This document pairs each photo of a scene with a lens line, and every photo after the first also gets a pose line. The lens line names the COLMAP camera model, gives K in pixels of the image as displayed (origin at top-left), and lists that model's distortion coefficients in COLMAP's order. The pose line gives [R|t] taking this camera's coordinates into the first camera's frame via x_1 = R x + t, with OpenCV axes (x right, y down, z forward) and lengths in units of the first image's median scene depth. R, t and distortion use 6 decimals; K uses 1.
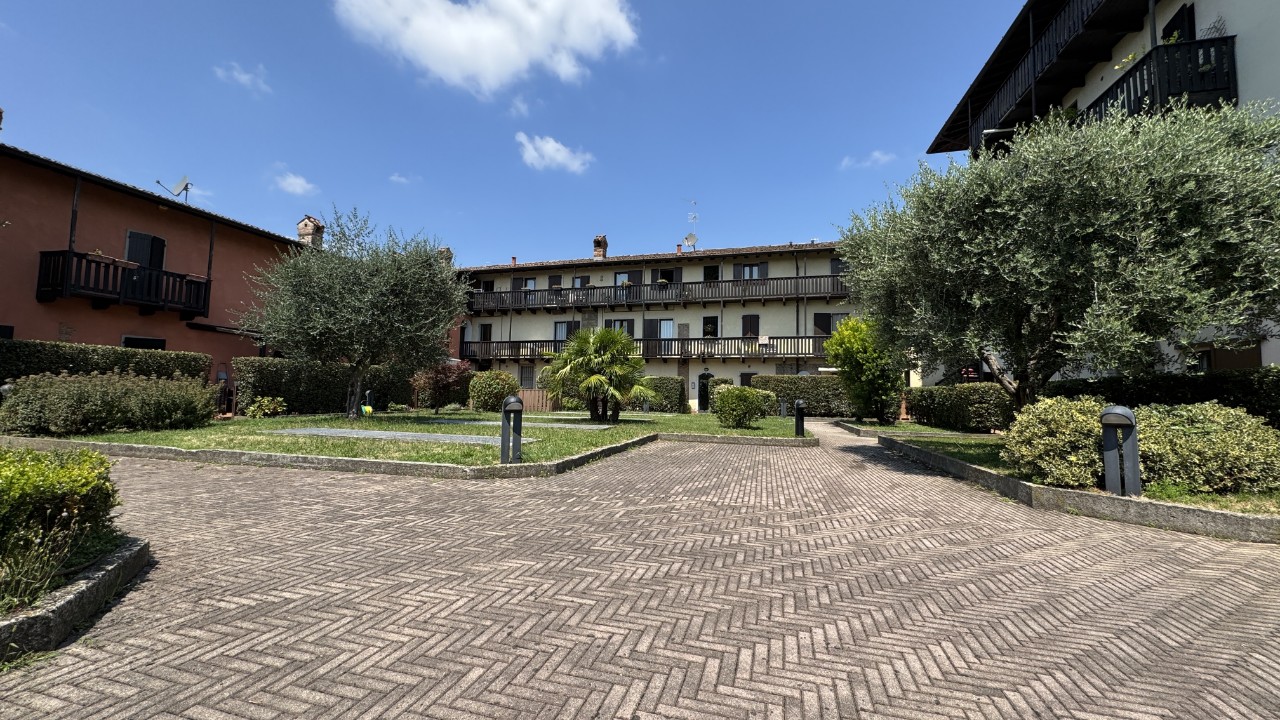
lens RADIAL K [[507.1, 0, 638.4], [0, 507.1, 360.9], [0, 0, 1]] dist [-0.000366, -0.000500]
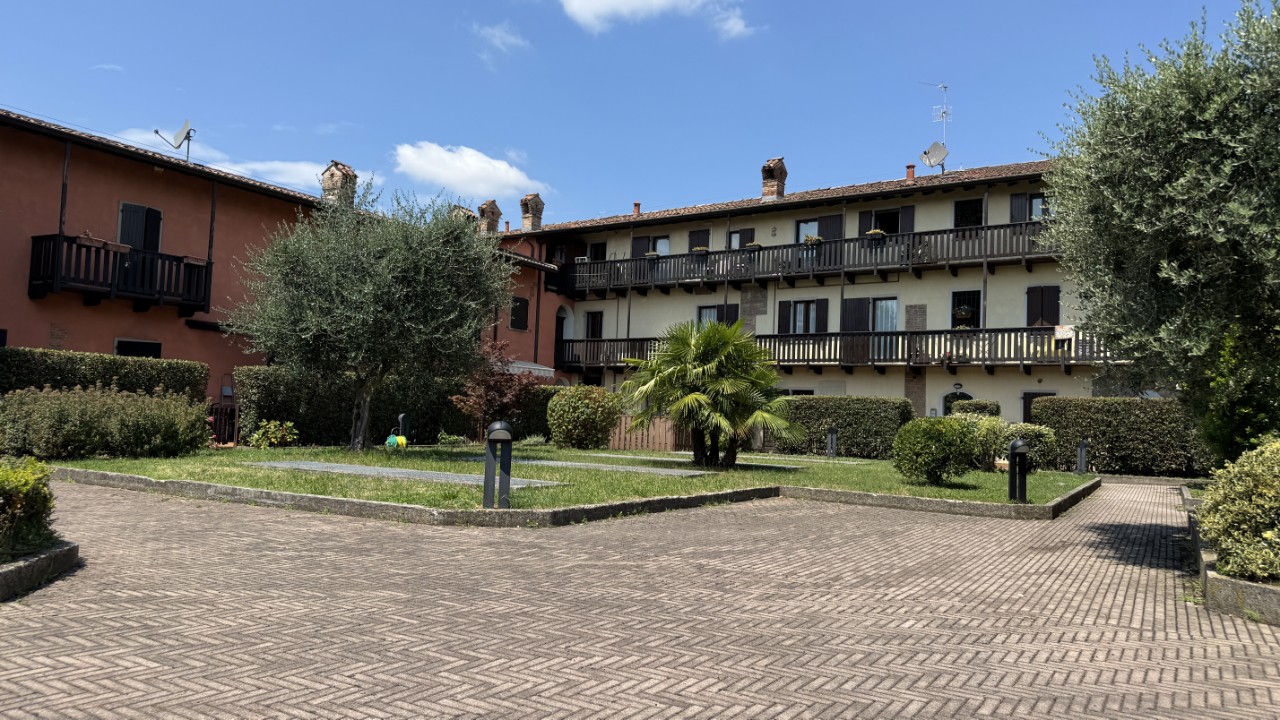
lens RADIAL K [[889.4, 0, 638.2], [0, 889.4, 369.5], [0, 0, 1]] dist [0.102783, -0.150875]
pose [[0.958966, 0.000283, -0.283522, 0.144830], [0.000086, 0.999999, 0.001288, -0.004753], [0.283522, -0.001260, 0.958965, -0.102504]]
